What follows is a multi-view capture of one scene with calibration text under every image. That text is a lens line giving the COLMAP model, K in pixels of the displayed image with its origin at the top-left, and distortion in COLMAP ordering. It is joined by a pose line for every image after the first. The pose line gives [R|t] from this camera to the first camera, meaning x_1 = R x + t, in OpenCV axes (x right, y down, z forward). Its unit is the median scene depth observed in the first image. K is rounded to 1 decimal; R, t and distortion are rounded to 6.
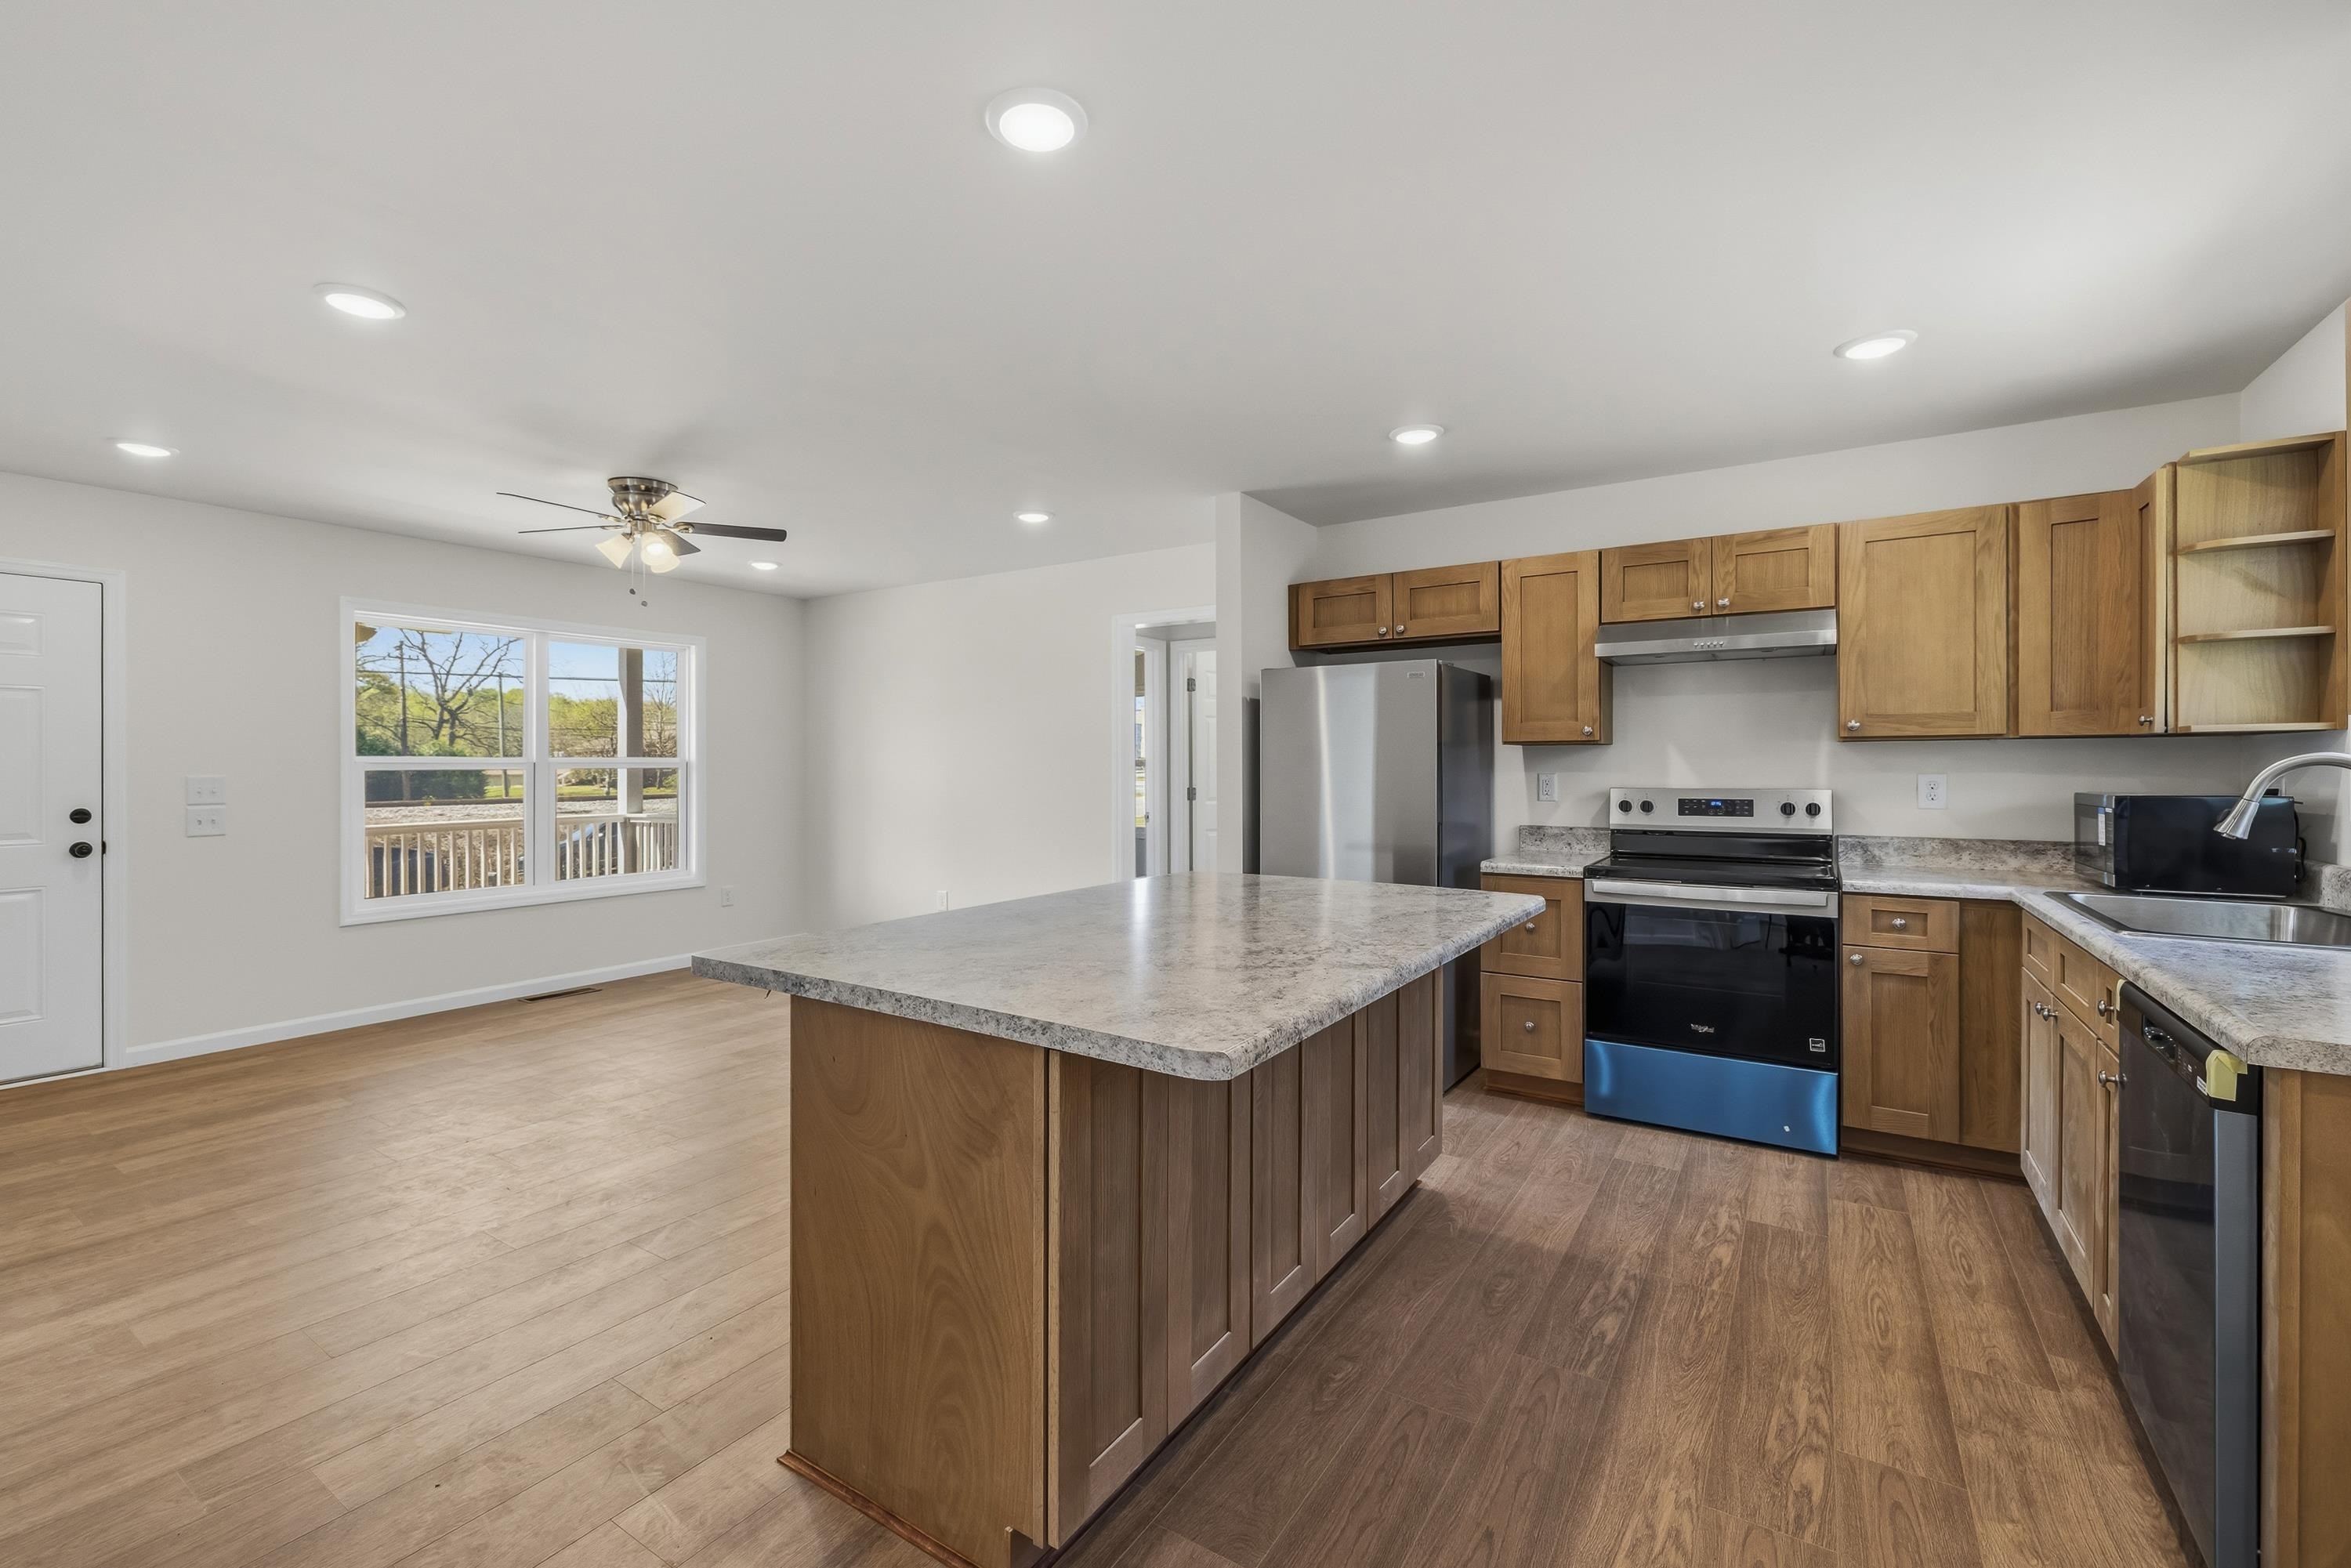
lens RADIAL K [[987.8, 0, 1156.3], [0, 987.8, 768.7], [0, 0, 1]] dist [0.000082, -0.000486]
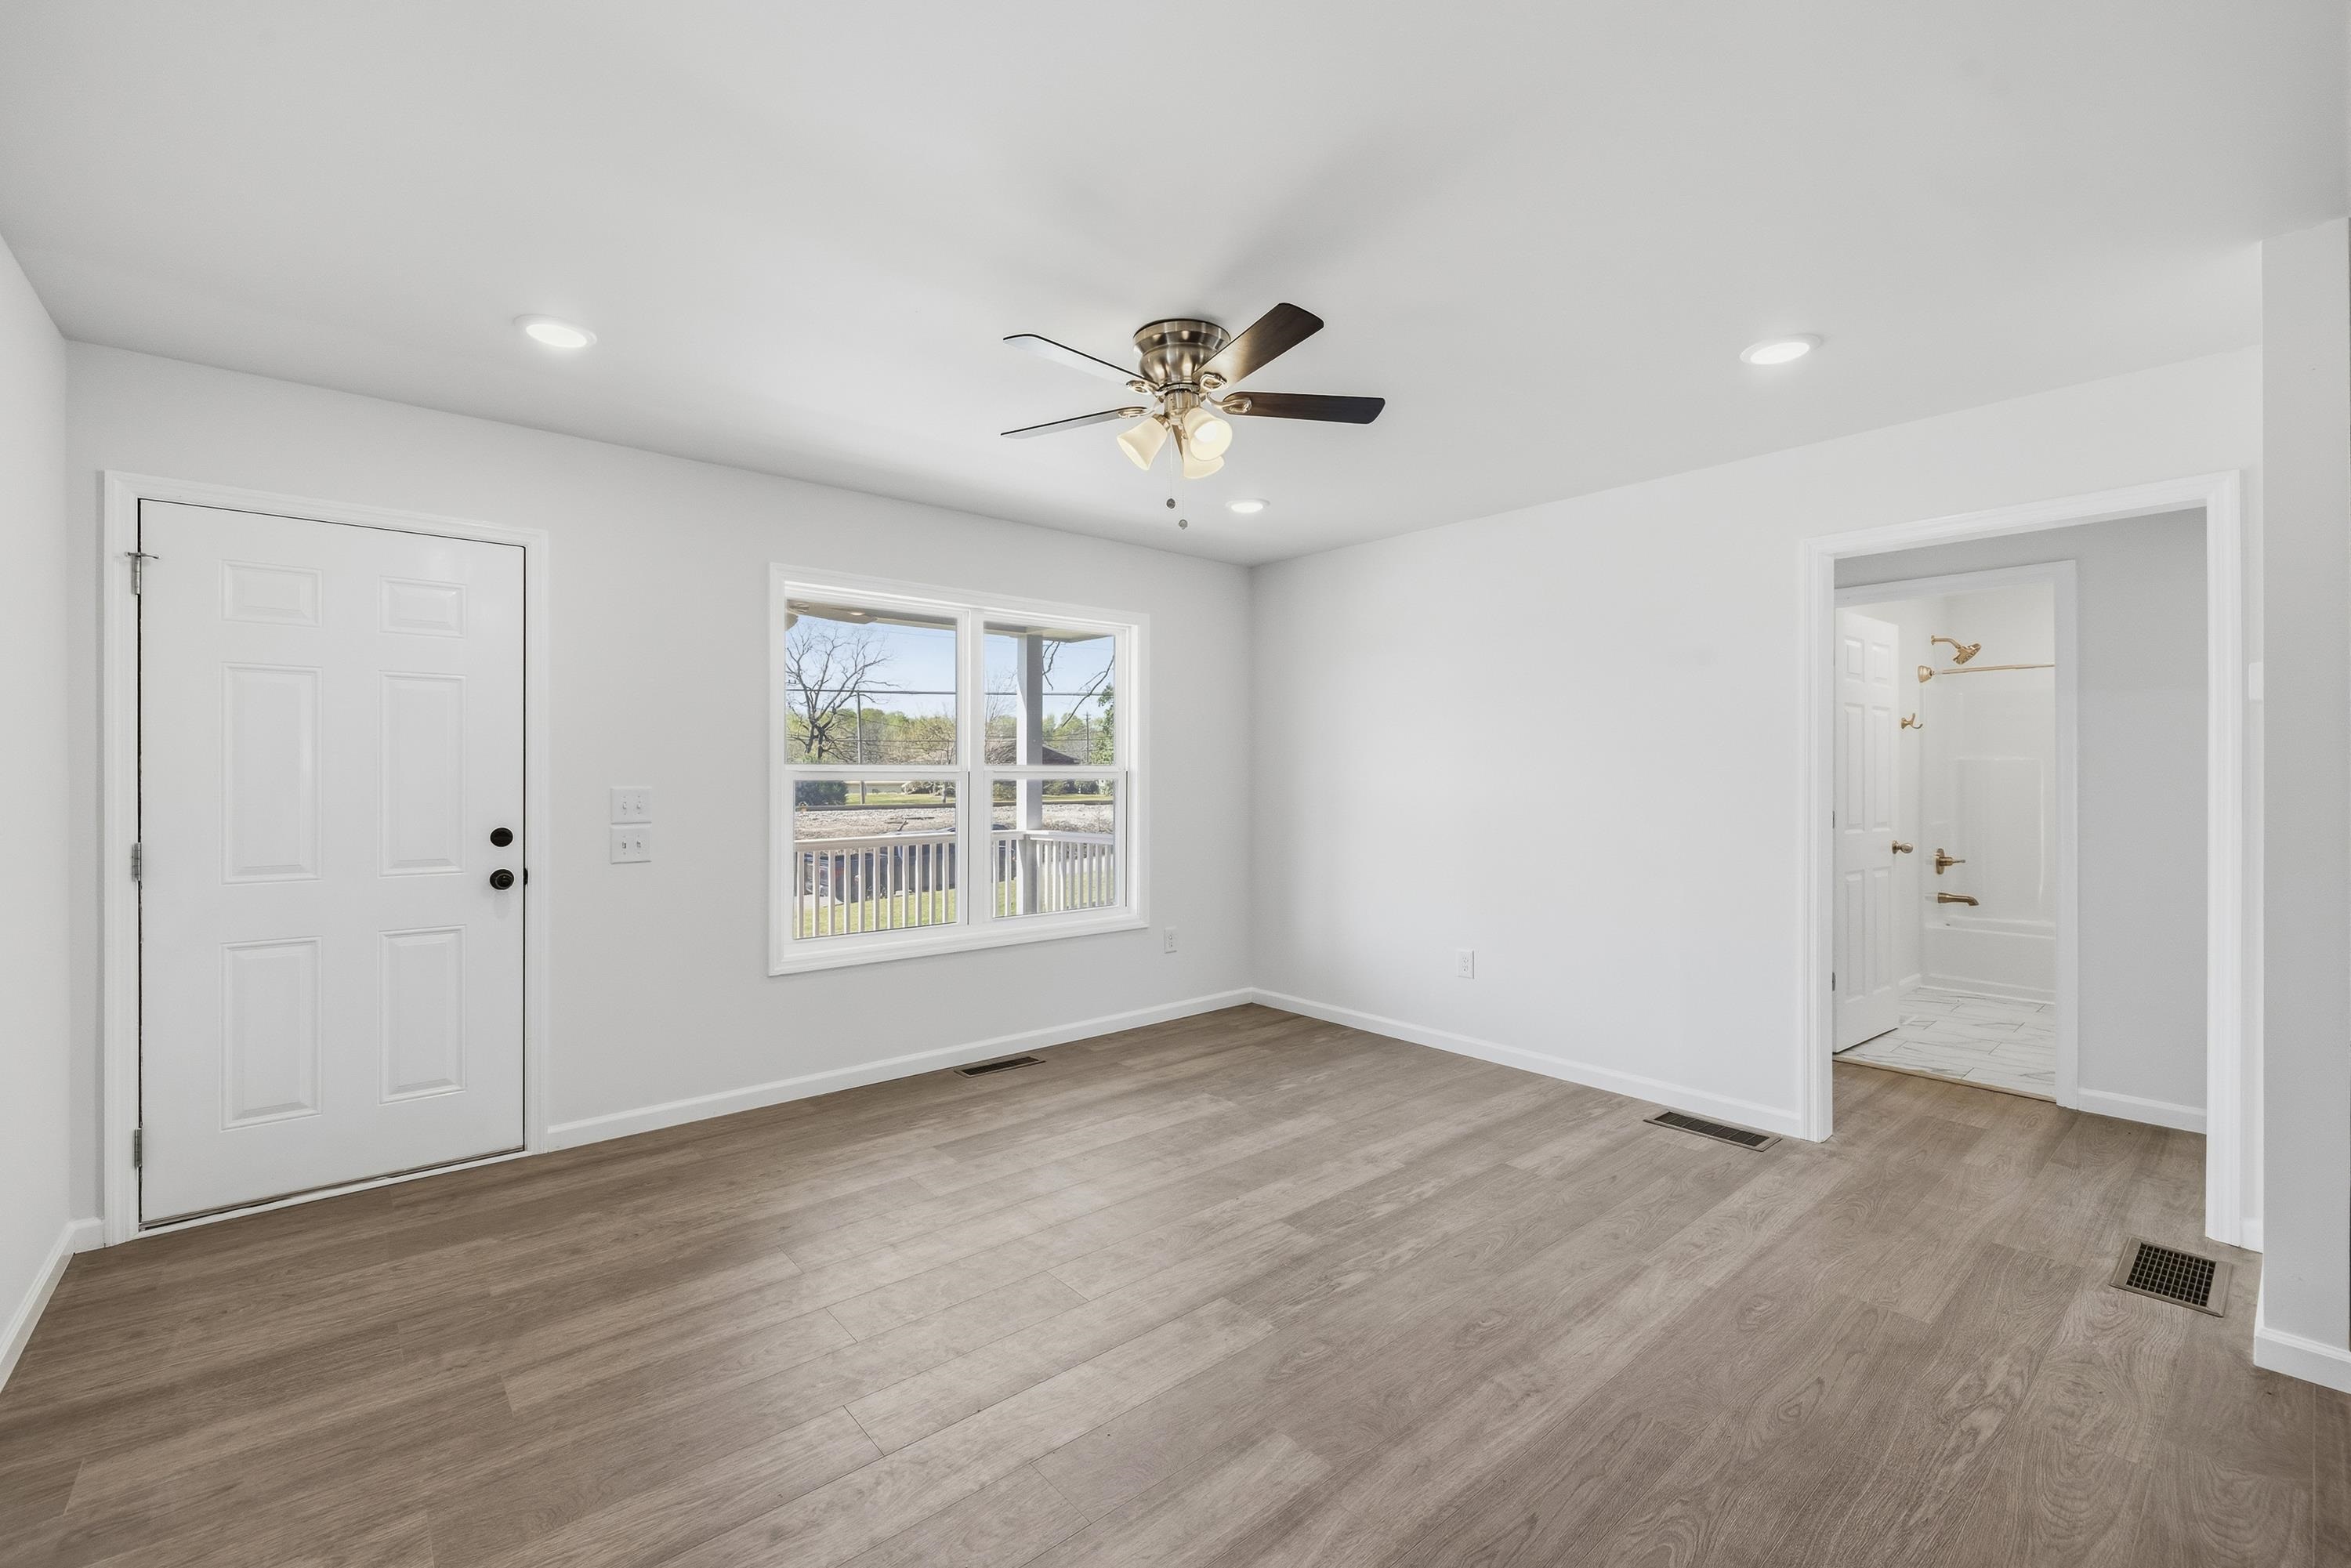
lens RADIAL K [[987.8, 0, 1161.1], [0, 987.8, 783.3], [0, 0, 1]] dist [0.000082, -0.000486]
pose [[0.959512, 0.004061, -0.281640, -0.469259], [-0.003129, 0.999988, 0.003760, -0.000449], [0.281652, -0.002726, 0.959513, 0.510048]]
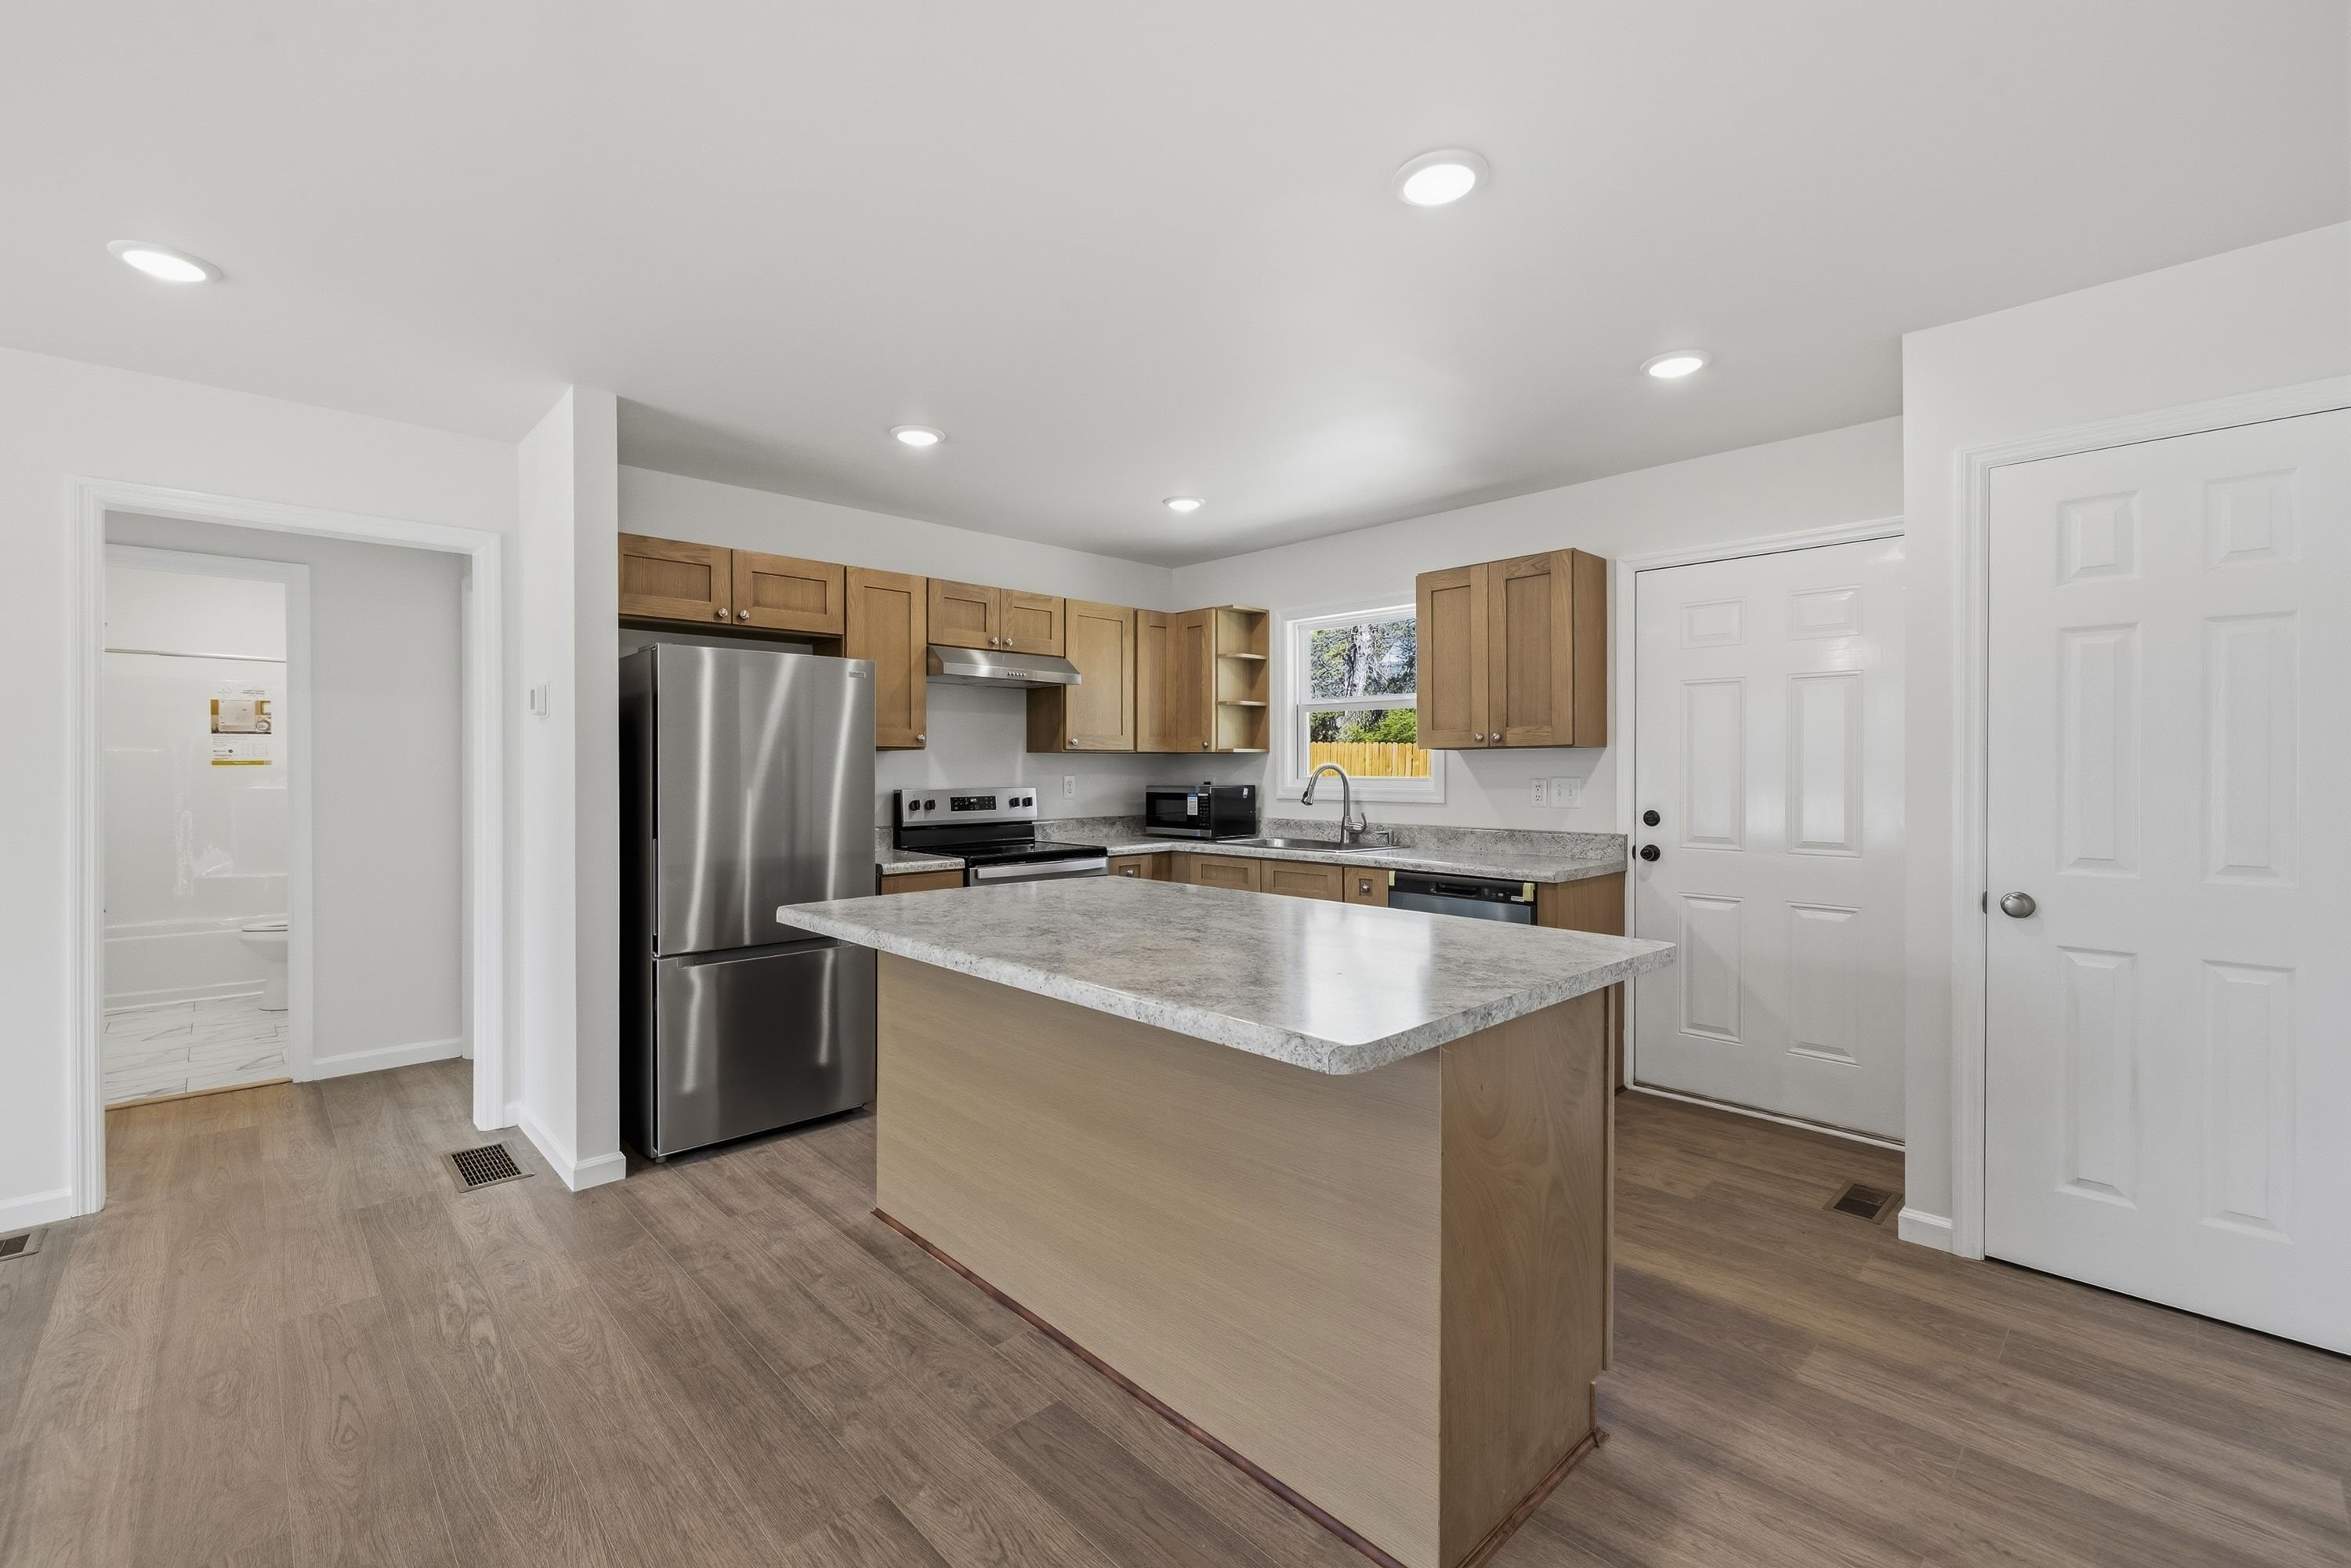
lens RADIAL K [[987.8, 0, 1153.1], [0, 987.8, 775.1], [0, 0, 1]] dist [0.000082, -0.000486]
pose [[0.234922, -0.003894, 0.972006, -0.731196], [0.003439, 0.999989, 0.003175, 0.000421], [-0.972008, 0.002597, 0.234933, 0.613806]]
